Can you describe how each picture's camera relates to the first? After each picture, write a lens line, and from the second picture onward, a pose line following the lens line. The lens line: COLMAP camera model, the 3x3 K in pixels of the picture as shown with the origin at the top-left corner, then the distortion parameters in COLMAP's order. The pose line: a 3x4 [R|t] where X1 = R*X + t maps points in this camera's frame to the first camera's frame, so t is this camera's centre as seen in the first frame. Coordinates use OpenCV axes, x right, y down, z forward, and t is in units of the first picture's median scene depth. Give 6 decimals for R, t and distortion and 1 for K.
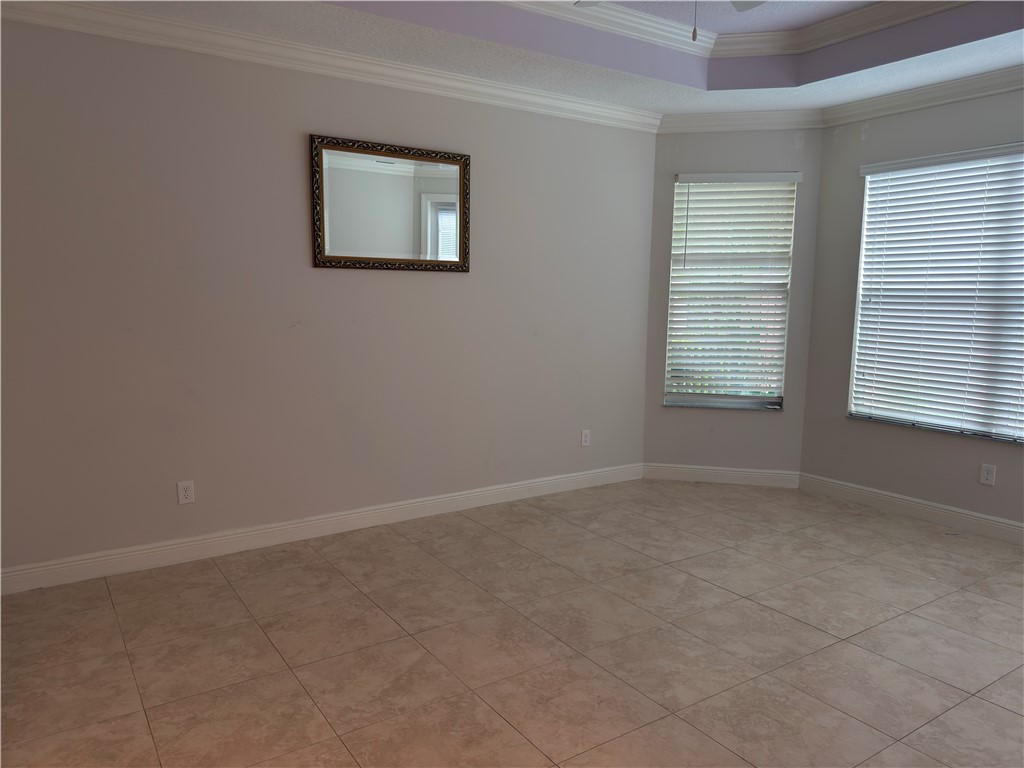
lens RADIAL K [[728.1, 0, 510.1], [0, 728.1, 380.7], [0, 0, 1]] dist [0.027433, -0.035196]
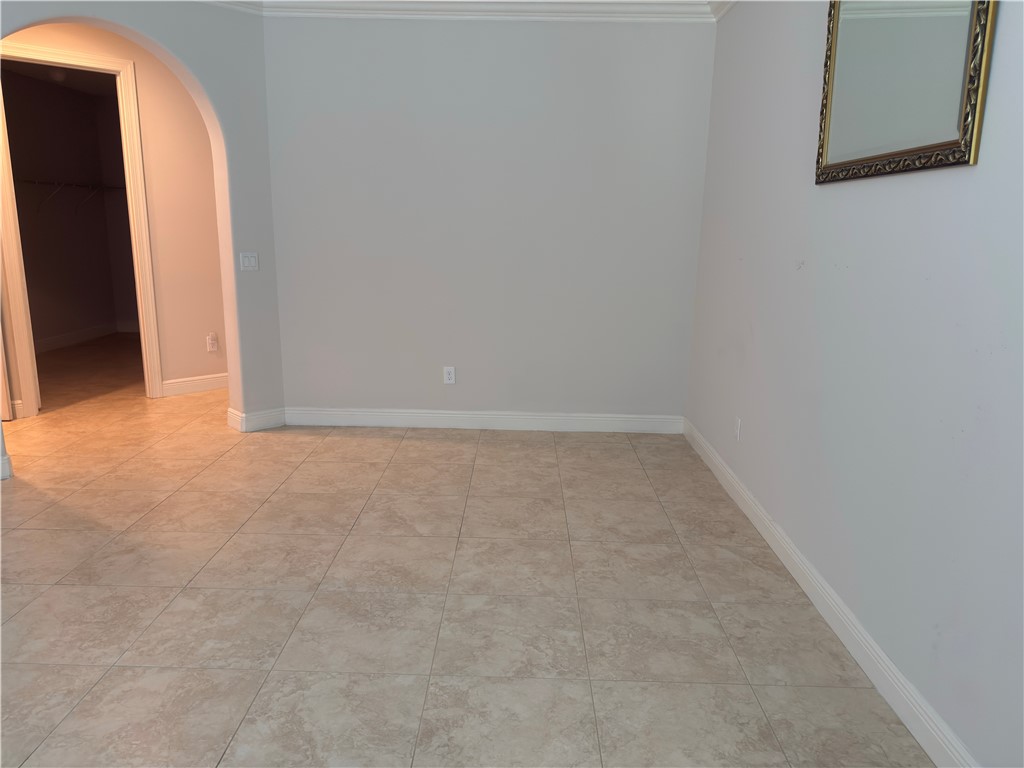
lens RADIAL K [[728.1, 0, 513.2], [0, 728.1, 383.7], [0, 0, 1]] dist [0.027433, -0.035196]
pose [[-0.568410, 0.162255, -0.806587, 0.675671], [-0.126779, 0.951379, 0.280724, -0.187420], [0.812919, 0.261824, -0.520203, 1.635322]]
